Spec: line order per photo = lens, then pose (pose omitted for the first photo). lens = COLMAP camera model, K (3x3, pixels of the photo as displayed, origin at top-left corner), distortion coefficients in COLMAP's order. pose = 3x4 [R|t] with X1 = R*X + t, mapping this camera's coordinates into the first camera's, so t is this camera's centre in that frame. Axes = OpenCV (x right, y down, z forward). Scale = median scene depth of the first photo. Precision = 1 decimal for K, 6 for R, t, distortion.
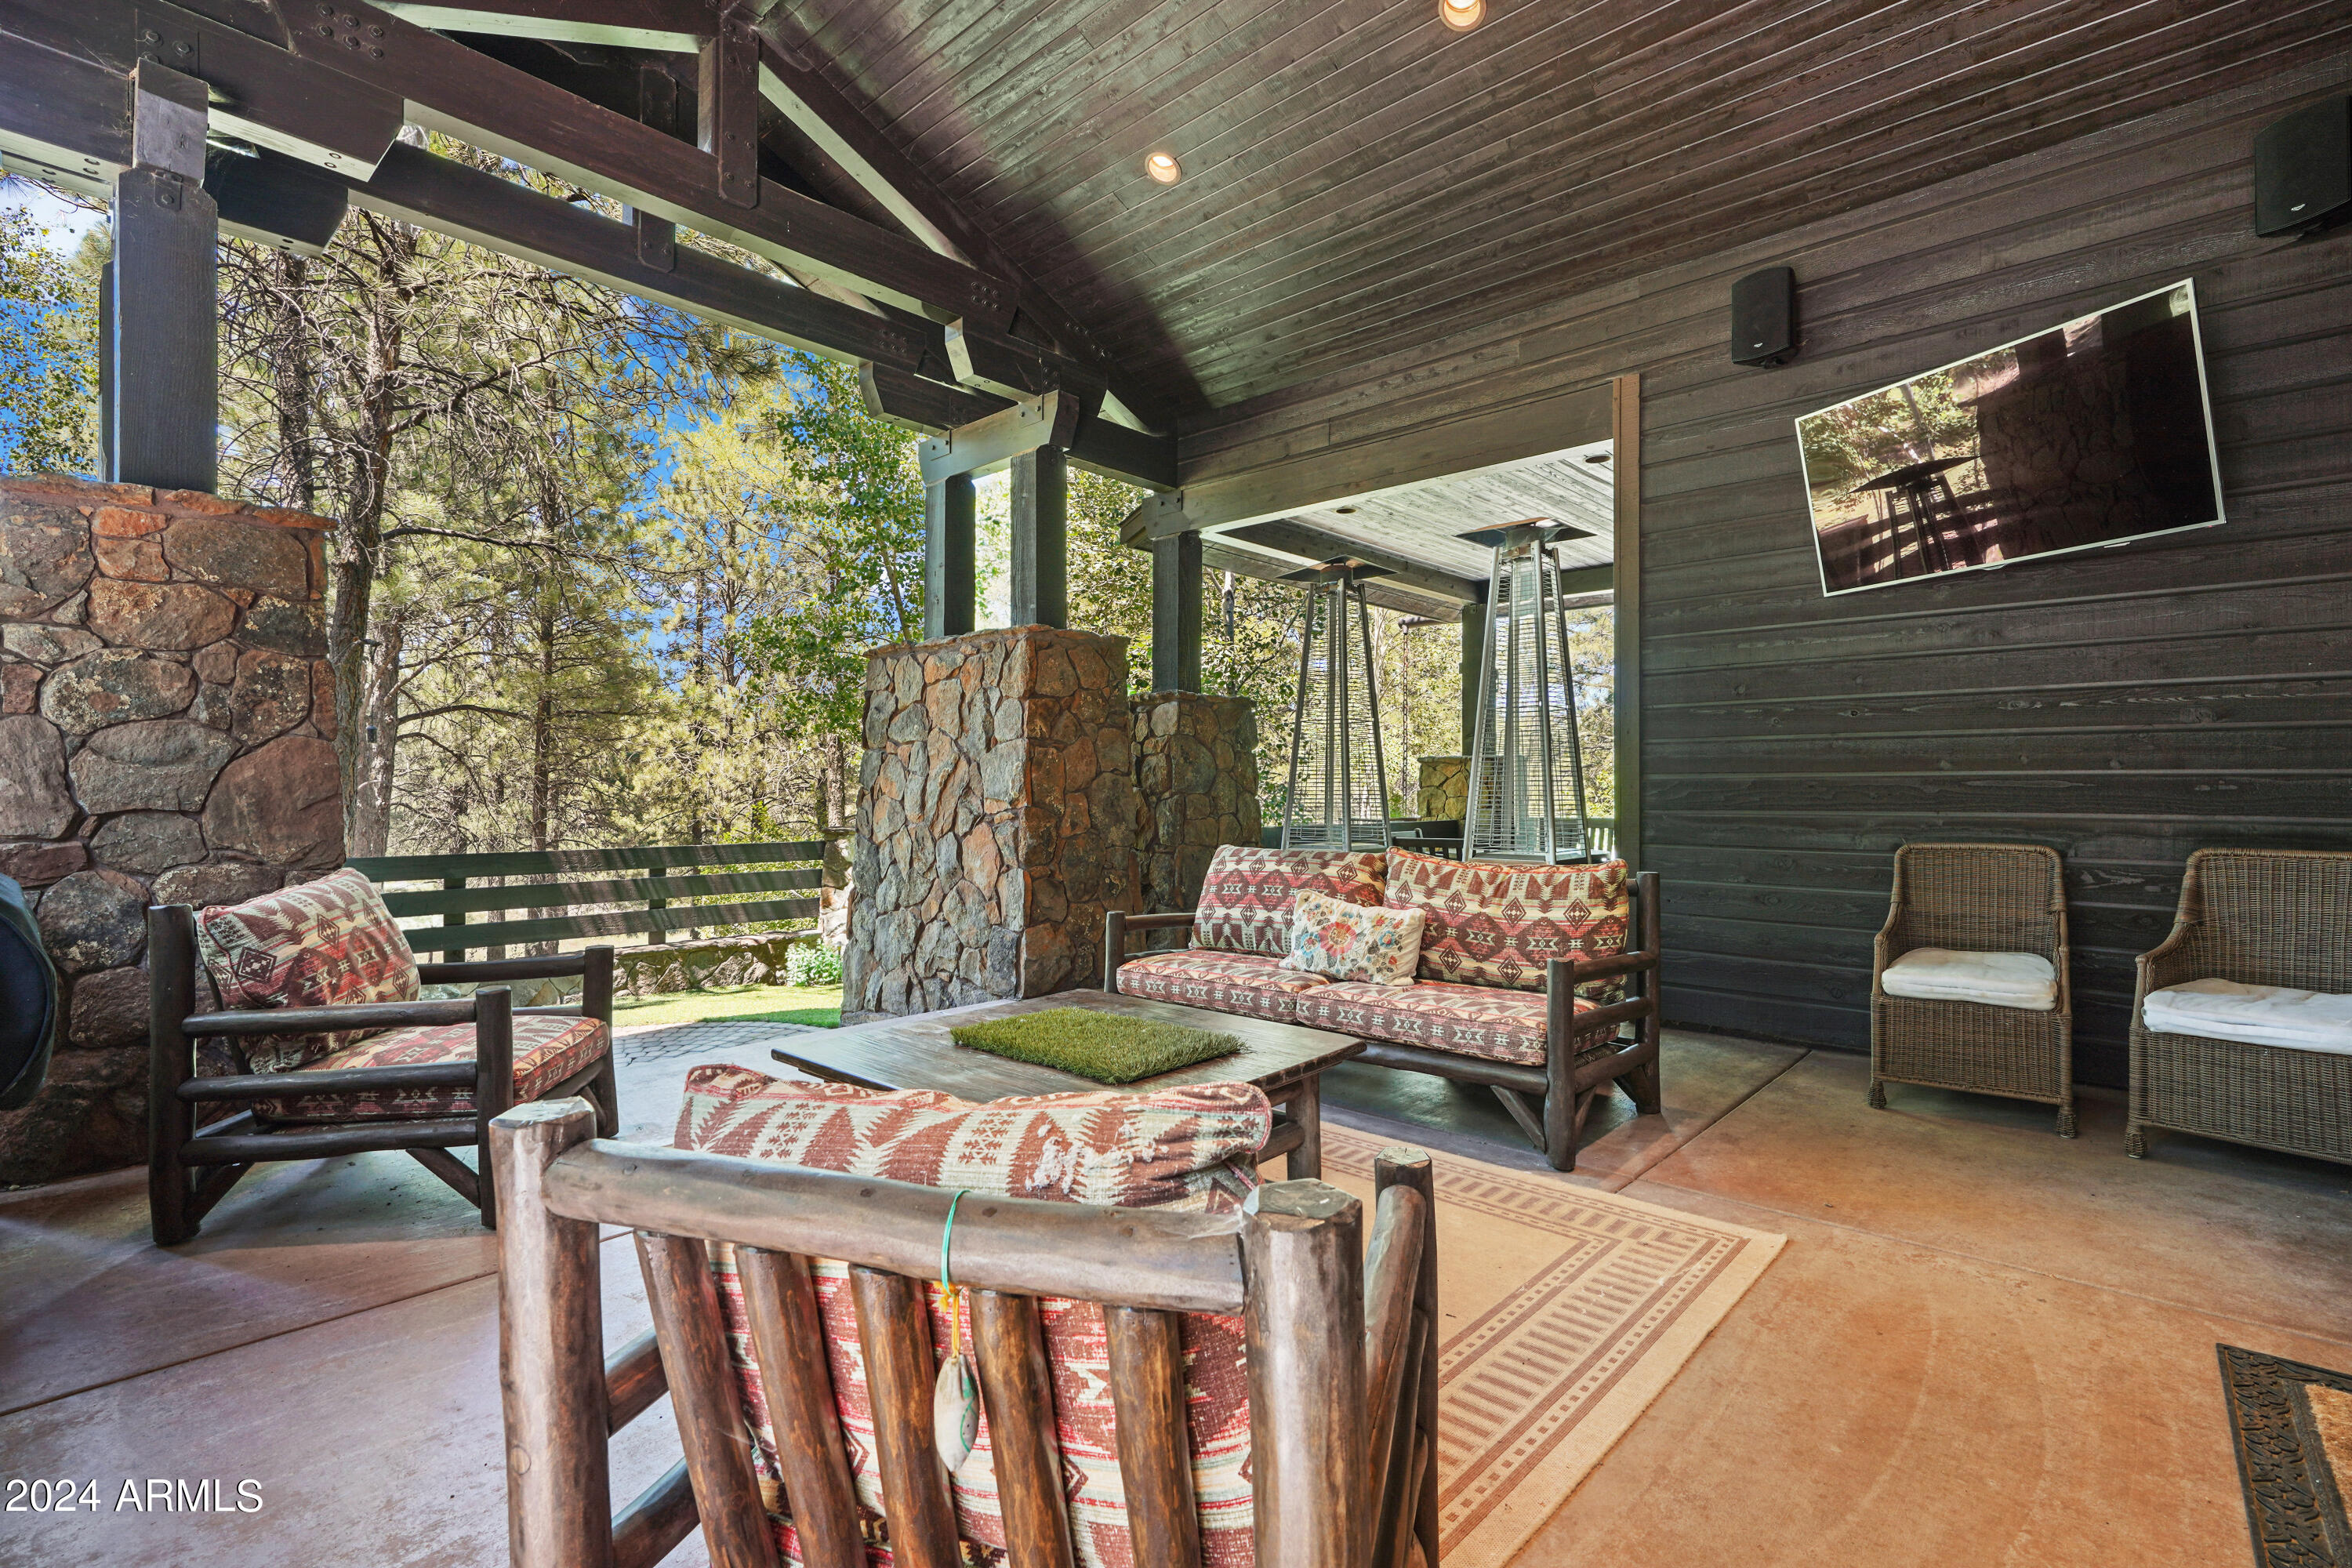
lens RADIAL K [[1078.2, 0, 1173.4], [0, 1078.2, 788.7], [0, 0, 1]] dist [-0.007512, 0.003154]
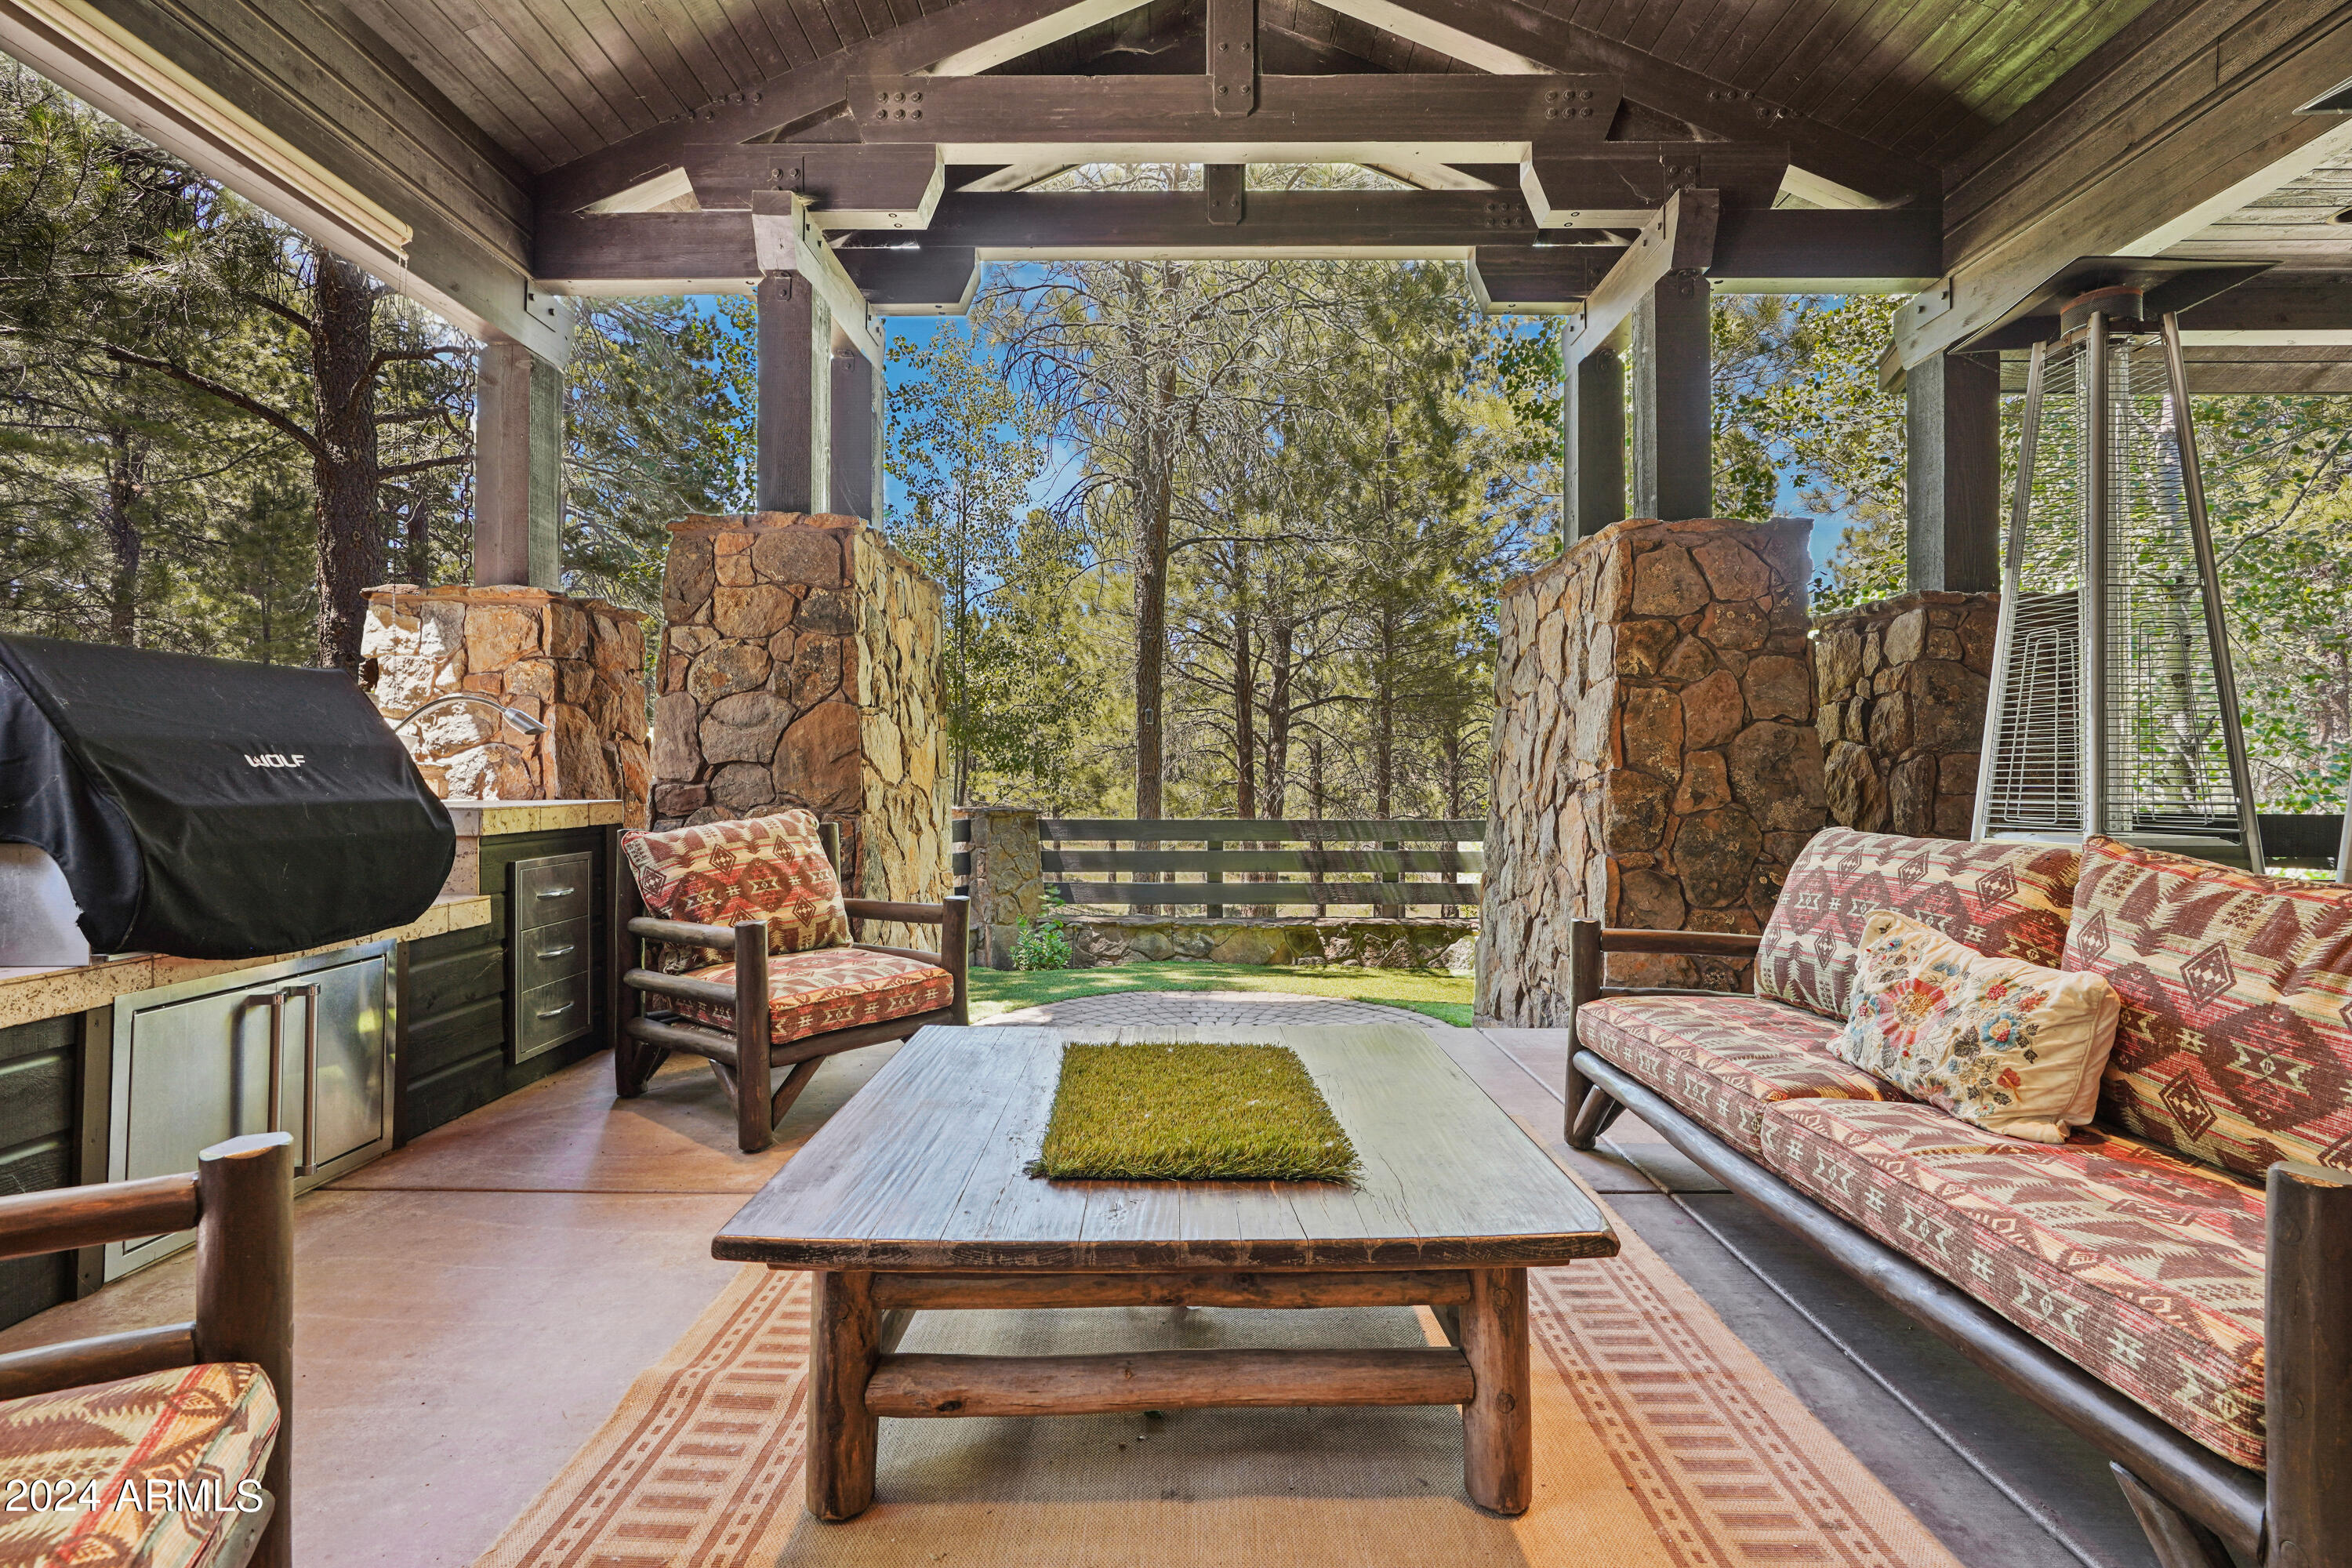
lens RADIAL K [[1078.2, 0, 1175.7], [0, 1078.2, 765.2], [0, 0, 1]] dist [-0.007512, 0.003154]
pose [[0.669679, -0.007157, -0.742616, 0.290973], [-0.000285, 0.999951, -0.009895, 0.029524], [0.742651, 0.006838, 0.669644, 0.410891]]
